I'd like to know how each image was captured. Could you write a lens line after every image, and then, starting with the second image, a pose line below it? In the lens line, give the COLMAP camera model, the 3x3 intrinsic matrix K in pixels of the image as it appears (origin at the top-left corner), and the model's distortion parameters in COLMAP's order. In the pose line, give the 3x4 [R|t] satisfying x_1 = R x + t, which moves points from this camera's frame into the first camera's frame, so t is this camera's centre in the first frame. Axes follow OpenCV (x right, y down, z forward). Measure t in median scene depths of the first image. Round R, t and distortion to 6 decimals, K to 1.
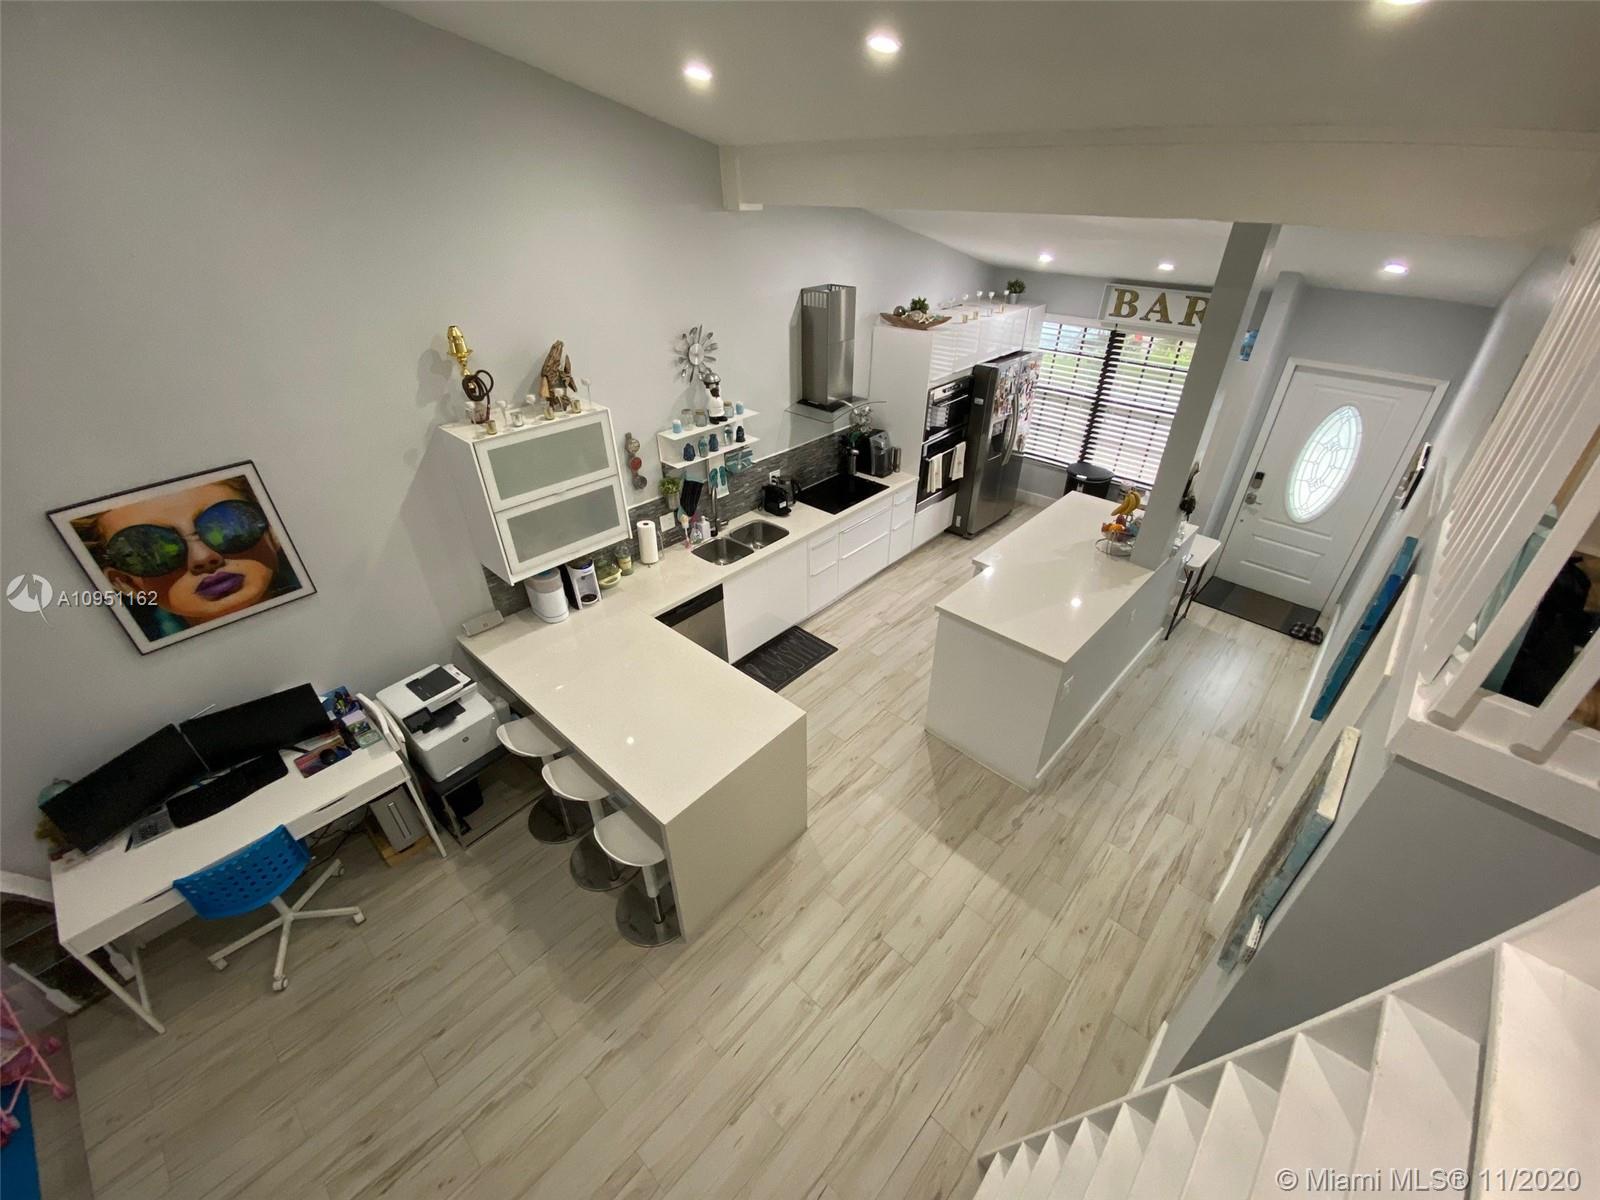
lens RADIAL K [[642.4, 0, 803.7], [0, 642.4, 600.0], [0, 0, 1]] dist [0.032235, -0.027353]
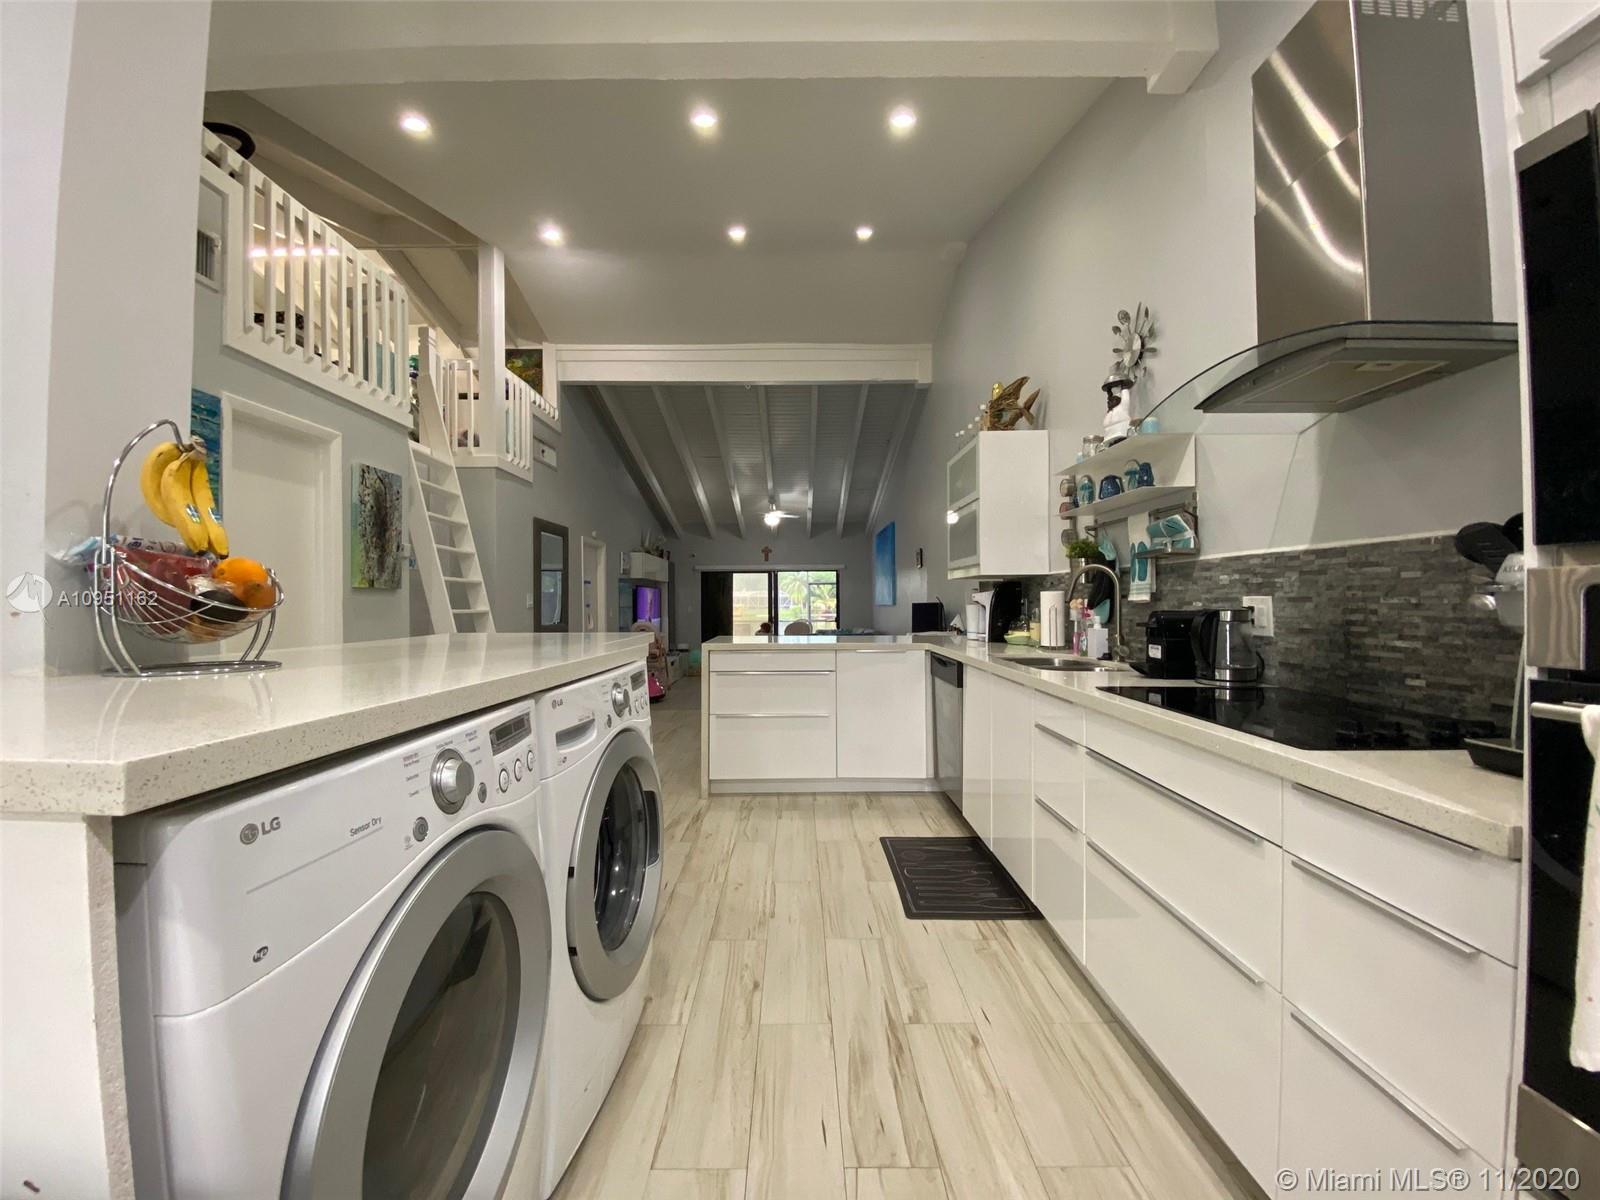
lens RADIAL K [[642.4, 0, 803.7], [0, 642.4, 600.0], [0, 0, 1]] dist [0.032235, -0.027353]
pose [[-0.728413, 0.005688, -0.685114, 0.459888], [-0.368553, 0.839710, 0.398817, -0.289410], [0.577566, 0.543005, -0.609560, 1.237971]]
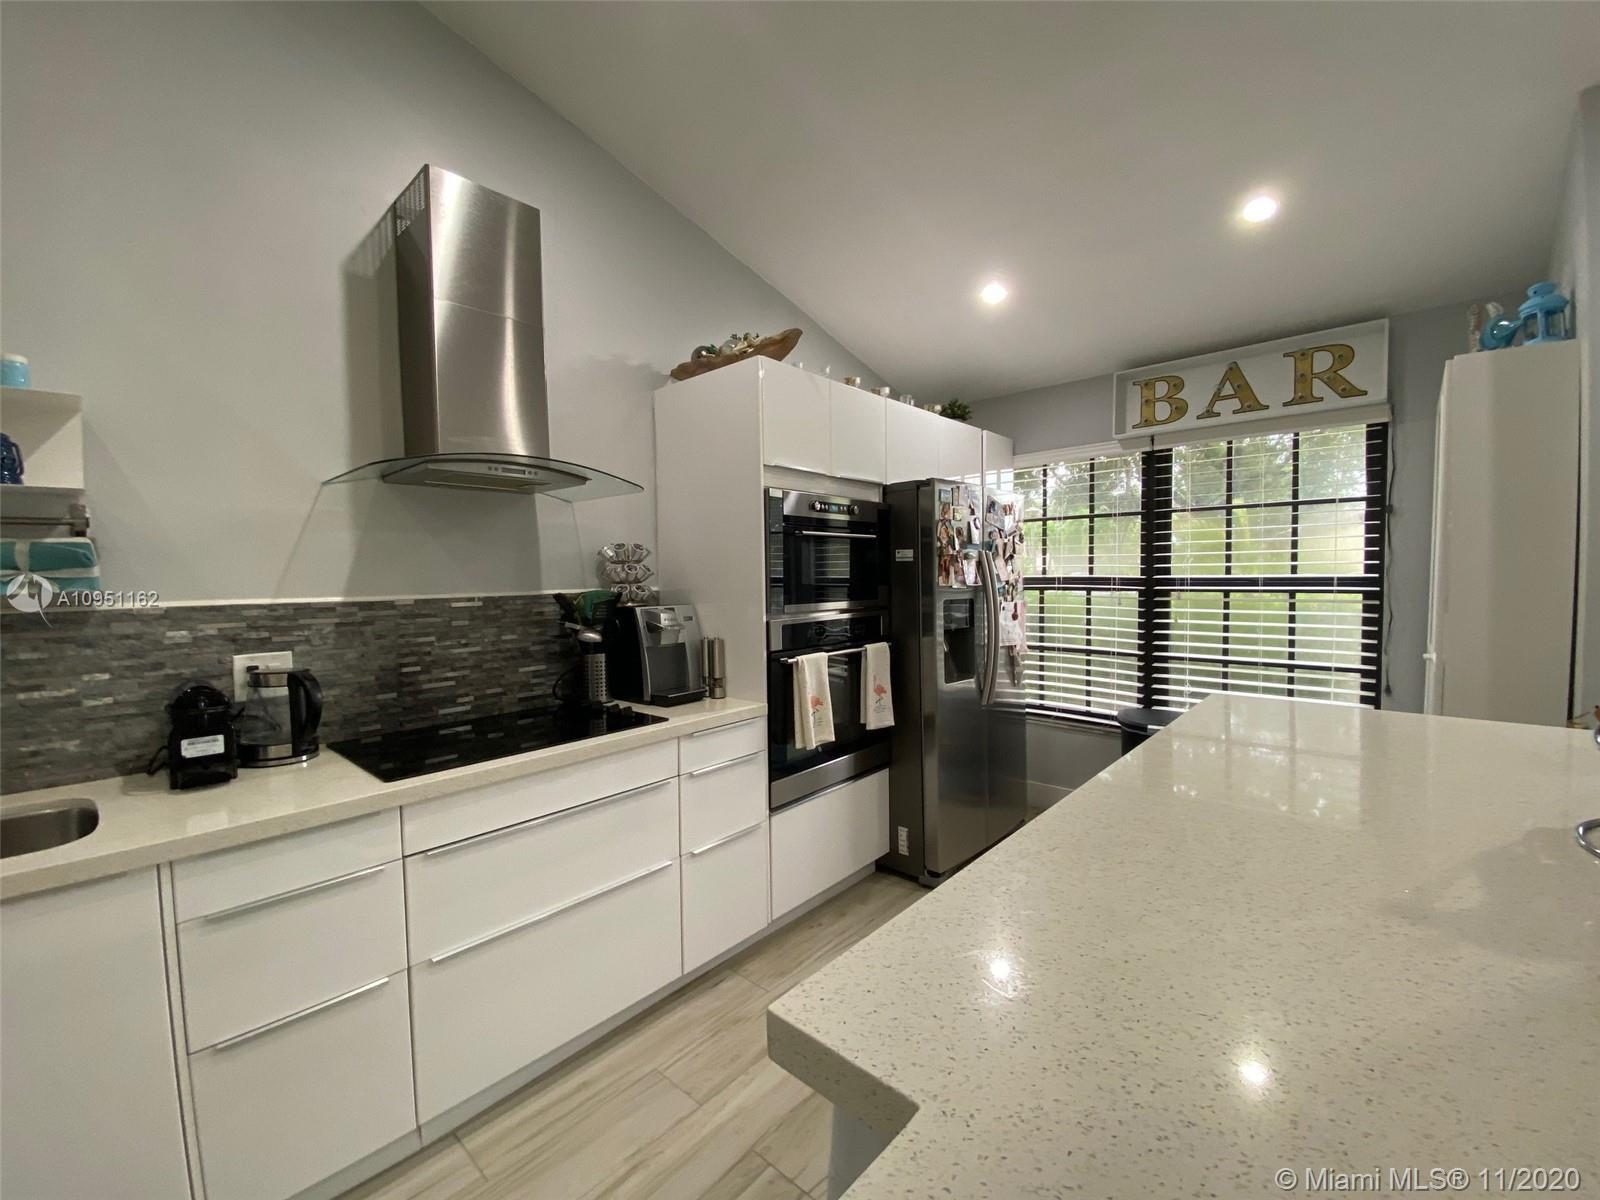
lens RADIAL K [[642.4, 0, 803.7], [0, 642.4, 600.0], [0, 0, 1]] dist [0.032235, -0.027353]
pose [[0.999804, -0.012885, 0.015044, 0.250112], [0.018775, 0.858515, -0.512445, -0.062468], [-0.006312, 0.512627, 0.858588, 0.814613]]
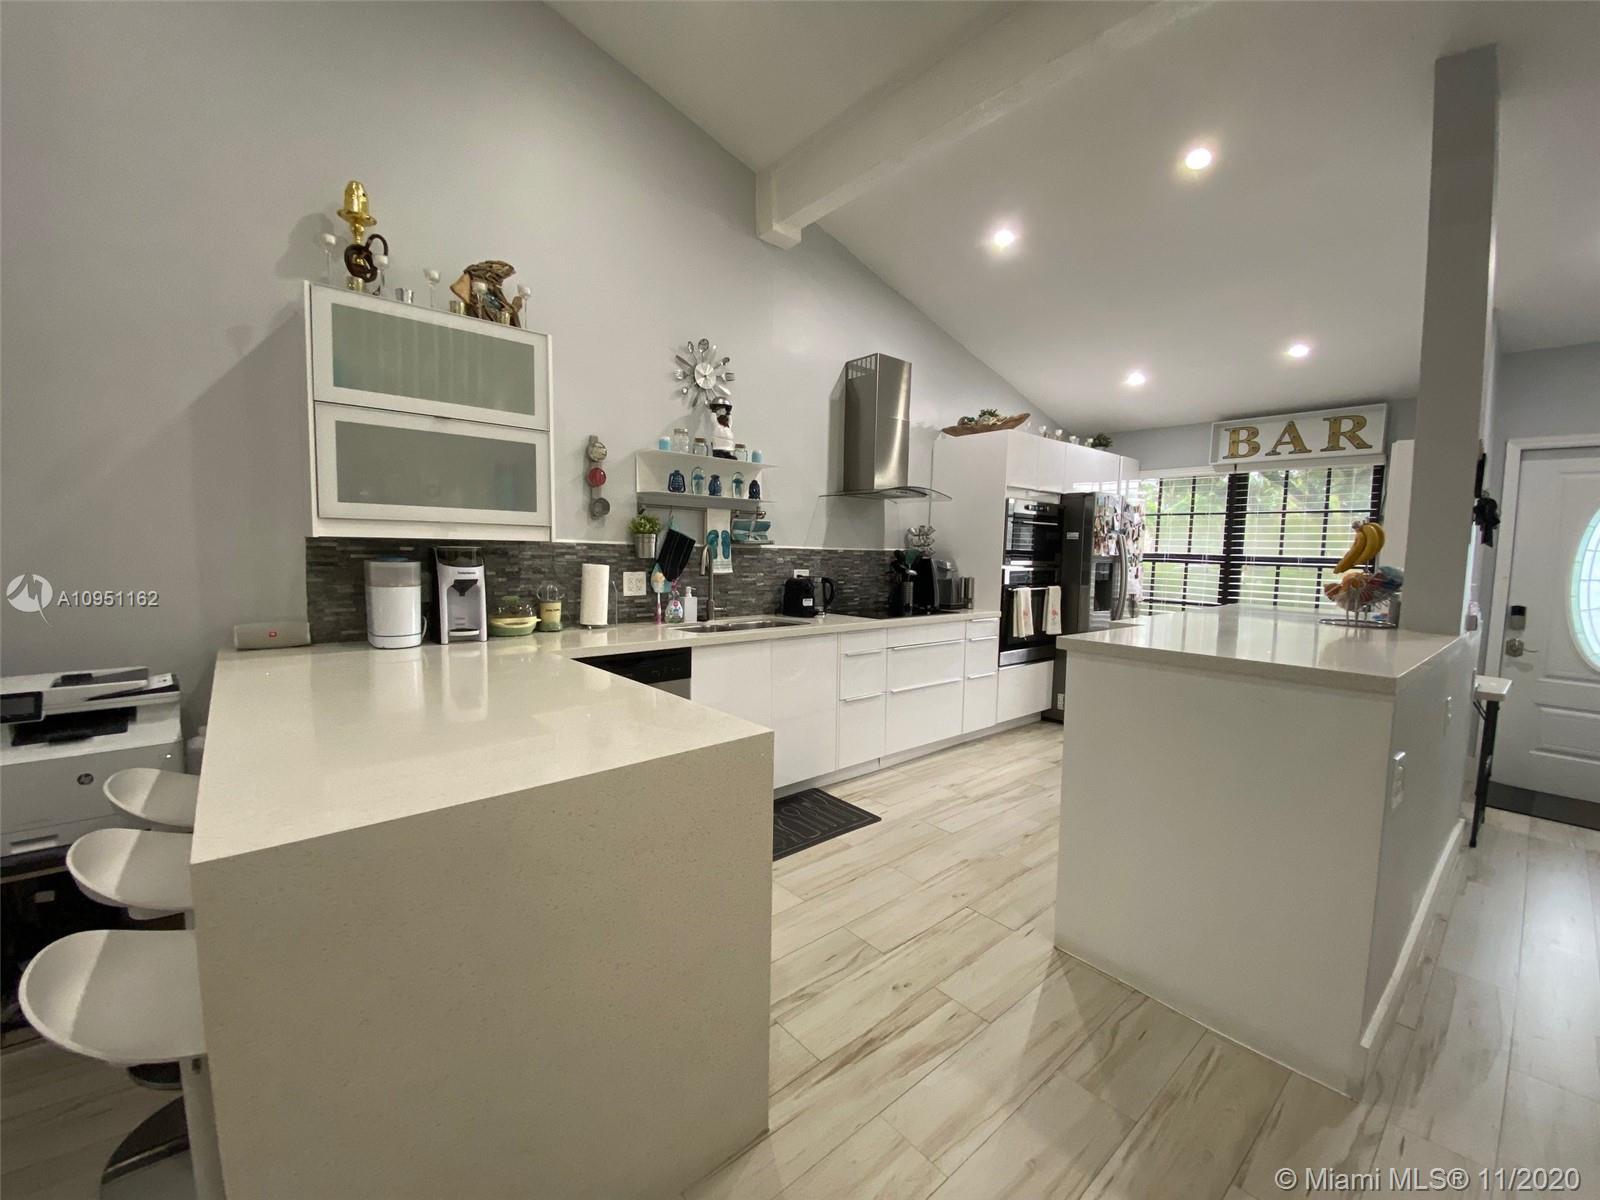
lens RADIAL K [[642.4, 0, 803.7], [0, 642.4, 600.0], [0, 0, 1]] dist [0.032235, -0.027353]
pose [[0.993218, 0.032103, -0.111748, 0.047333], [-0.081749, 0.876259, -0.474856, 0.210303], [0.082676, 0.480770, 0.872940, 0.420723]]
